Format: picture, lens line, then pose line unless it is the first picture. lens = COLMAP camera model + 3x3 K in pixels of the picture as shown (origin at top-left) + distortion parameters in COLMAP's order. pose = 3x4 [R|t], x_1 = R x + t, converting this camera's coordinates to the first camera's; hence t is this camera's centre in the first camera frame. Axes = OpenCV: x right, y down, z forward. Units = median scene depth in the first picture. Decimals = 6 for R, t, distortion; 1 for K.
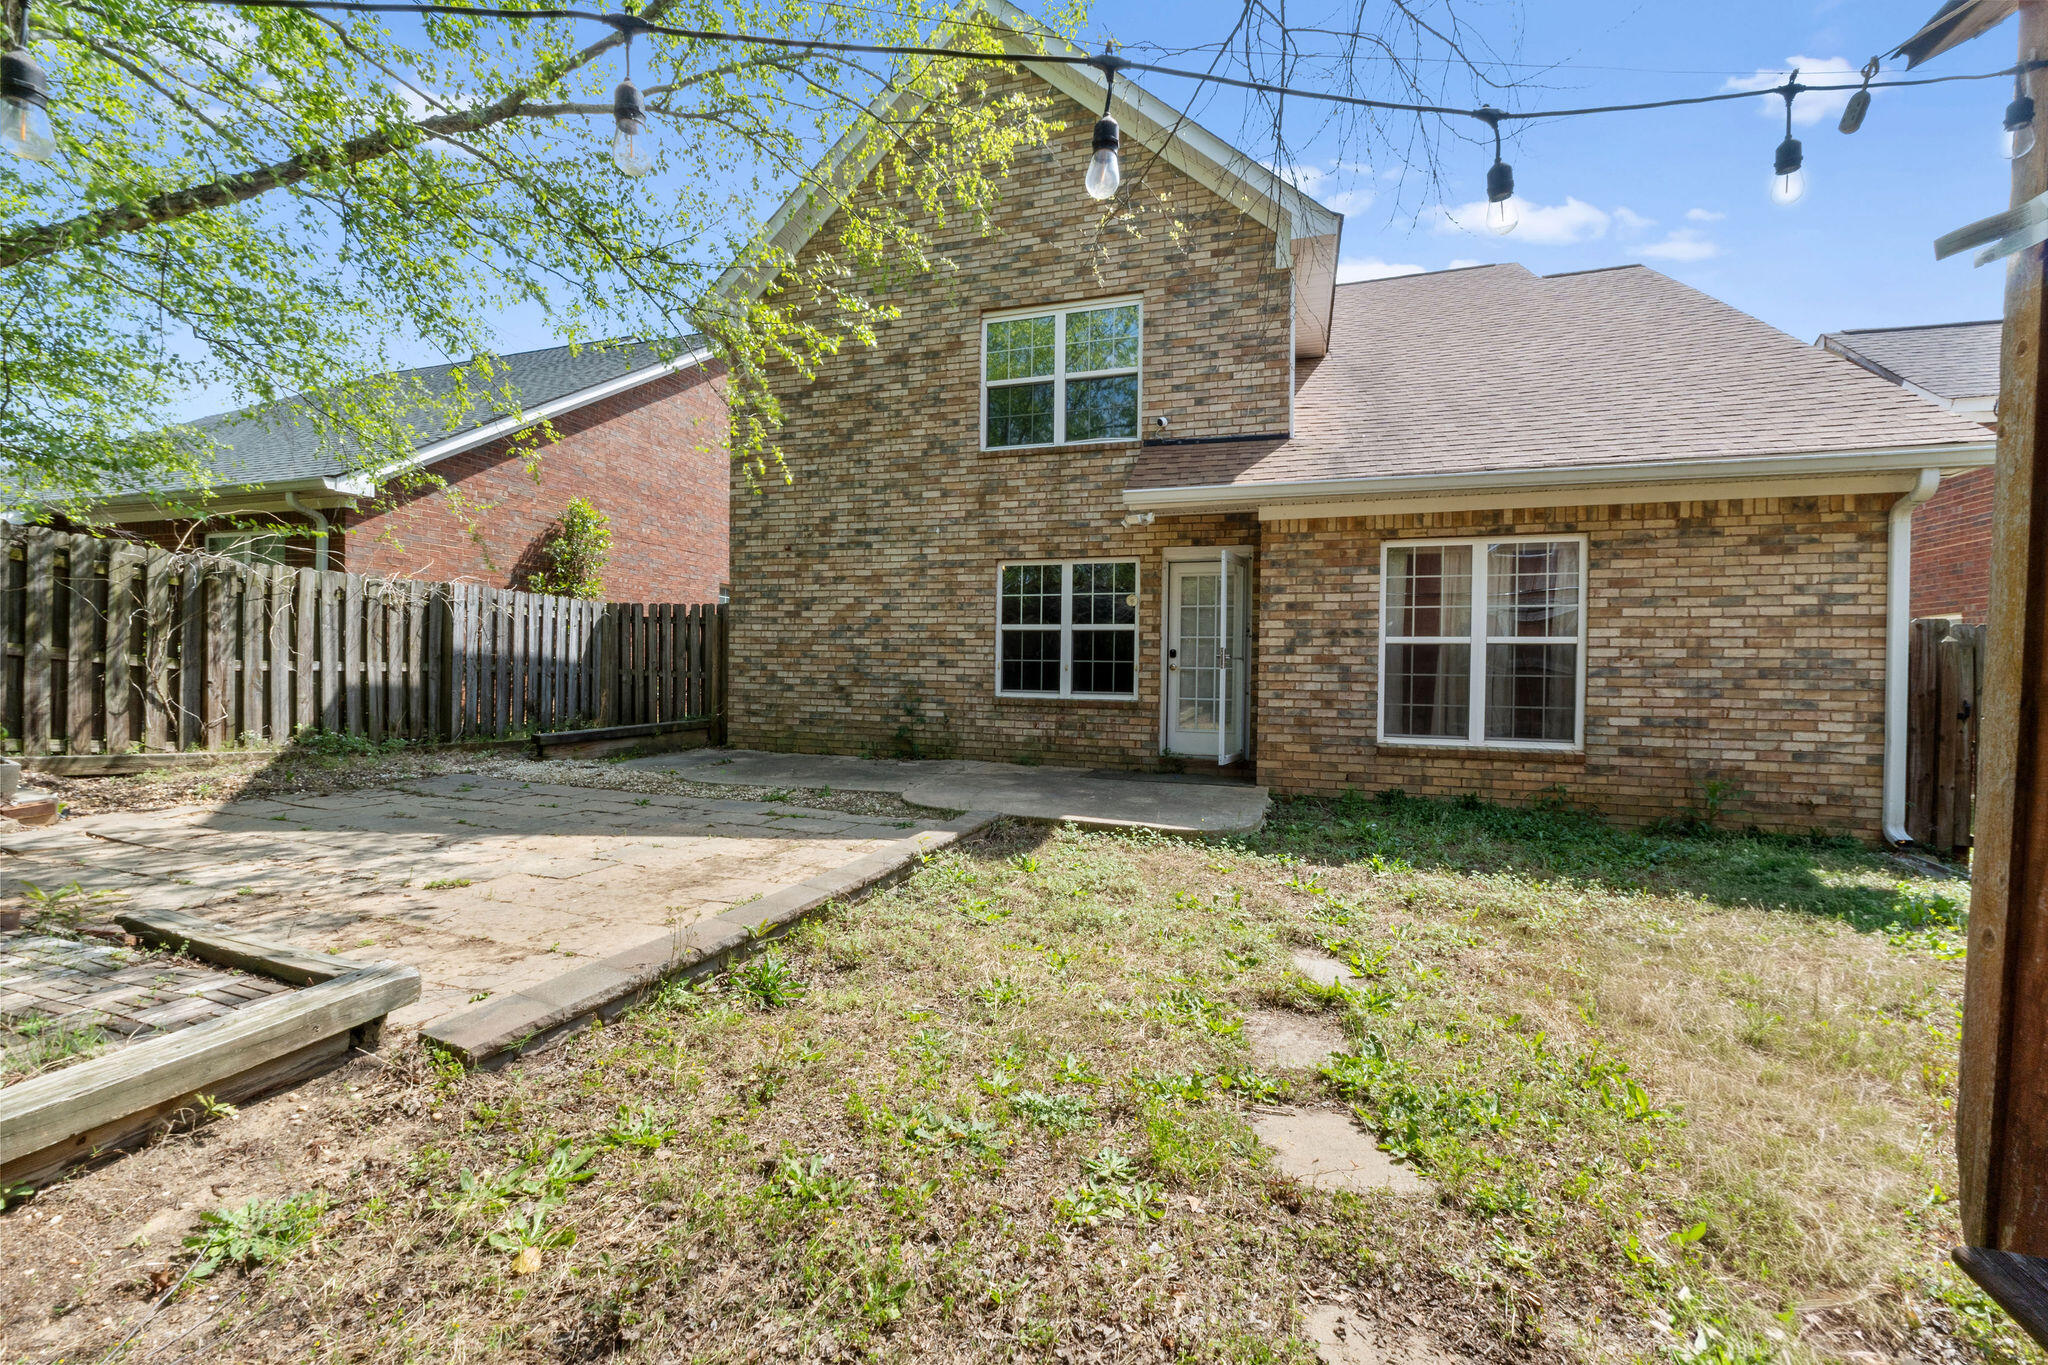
lens RADIAL K [[853.1, 0, 1018.5], [0, 853.1, 657.1], [0, 0, 1]] dist [-0.001293, -0.000257]
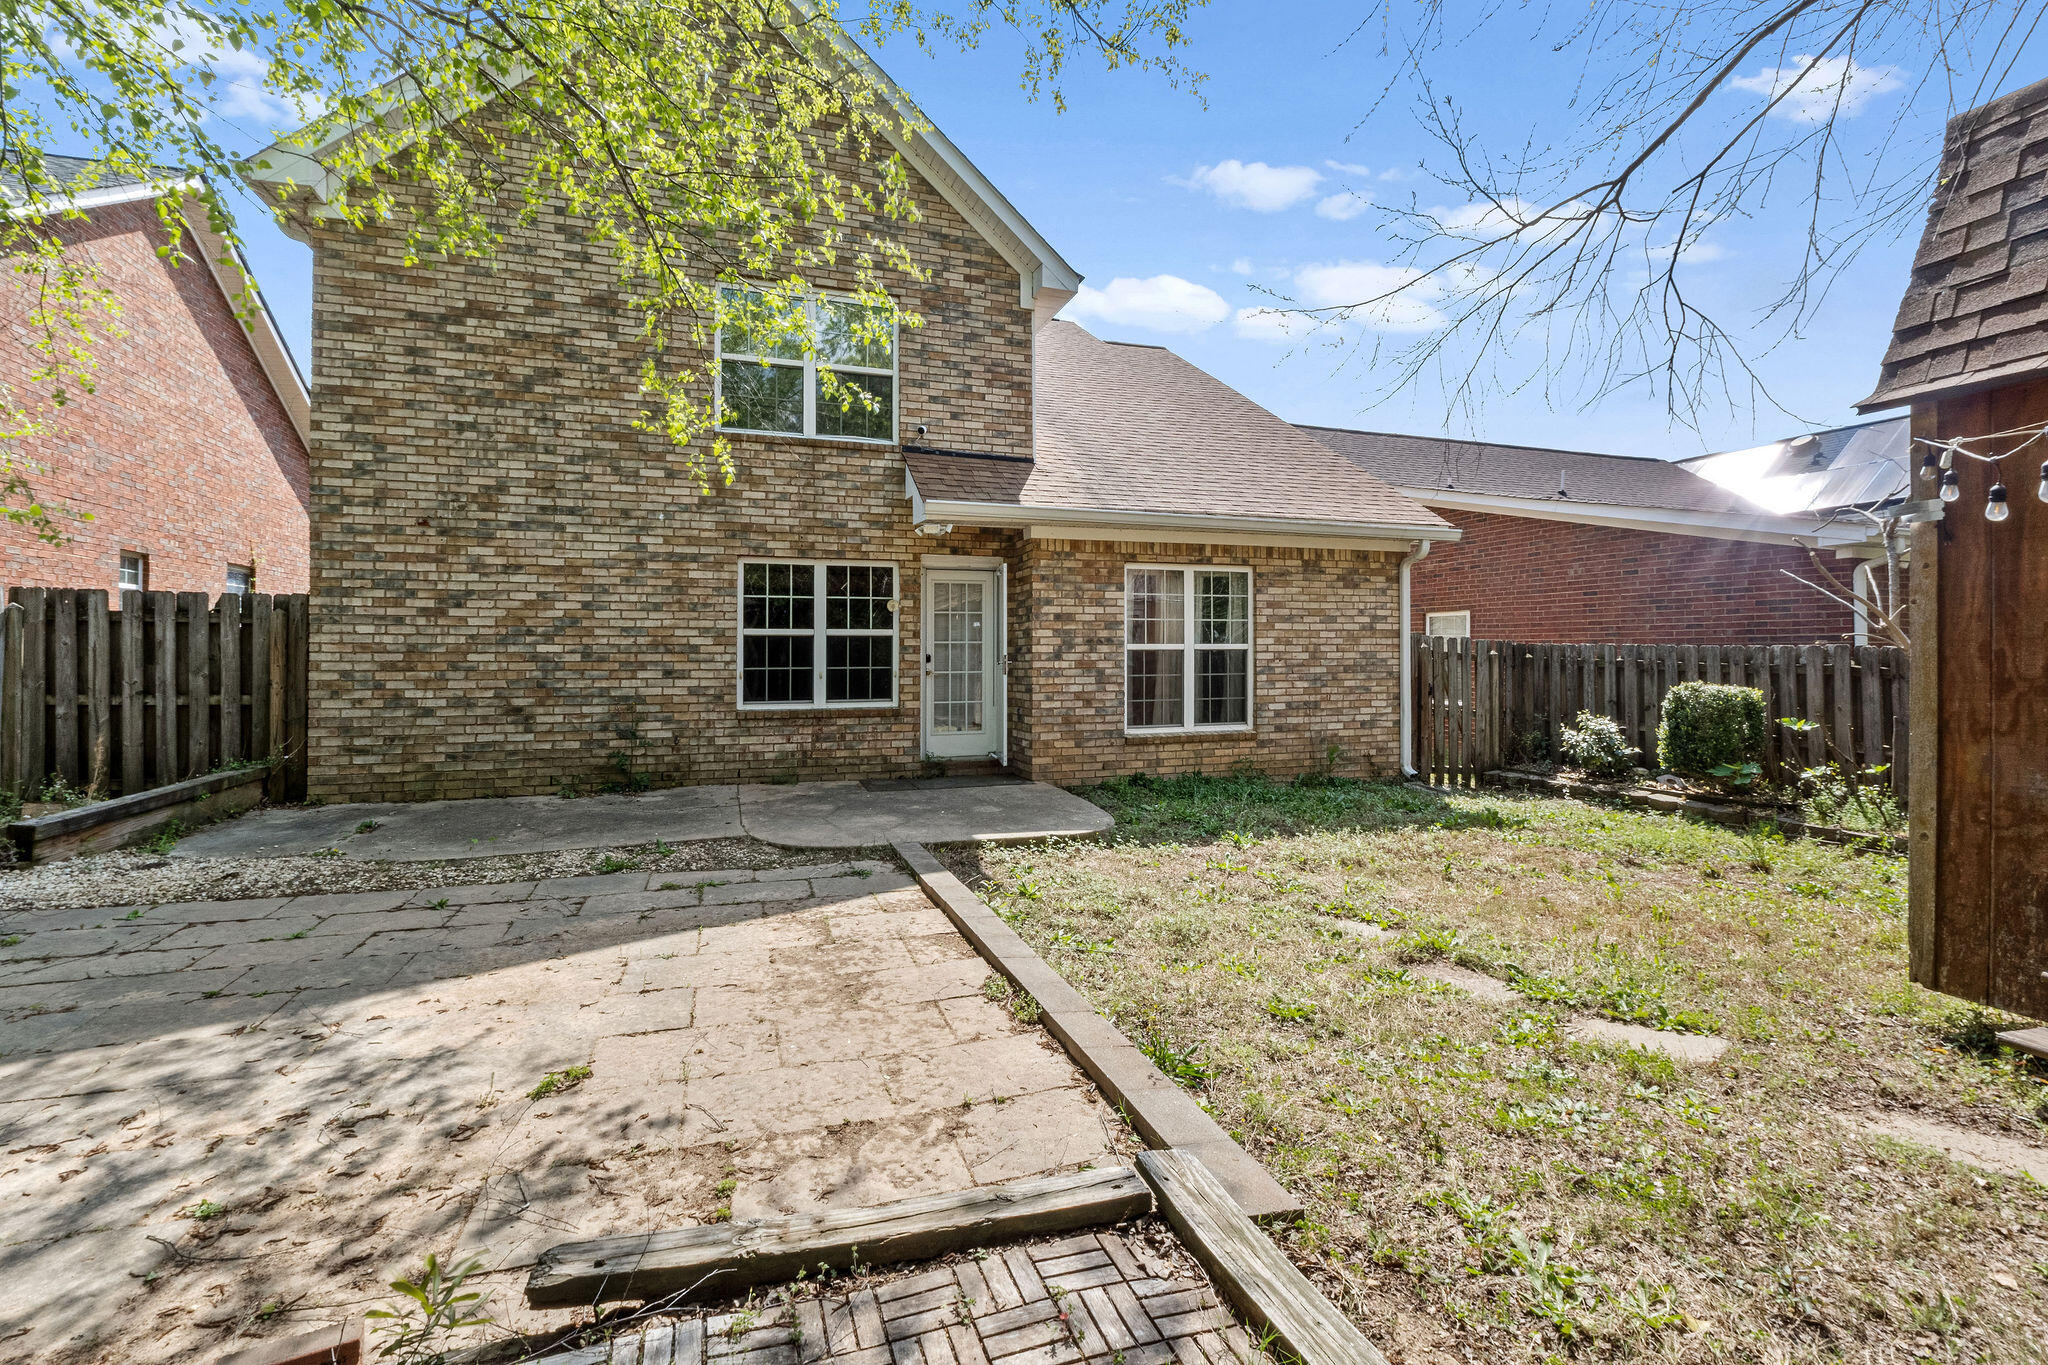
lens RADIAL K [[862.8, 0, 1022.1], [0, 862.8, 622.5], [0, 0, 1]] dist [-0.003861, -0.000177]
pose [[0.798287, 0.003768, 0.602266, -0.351672], [0.004828, 0.999908, -0.012655, -0.033986], [-0.602258, 0.013010, 0.798195, 0.113422]]
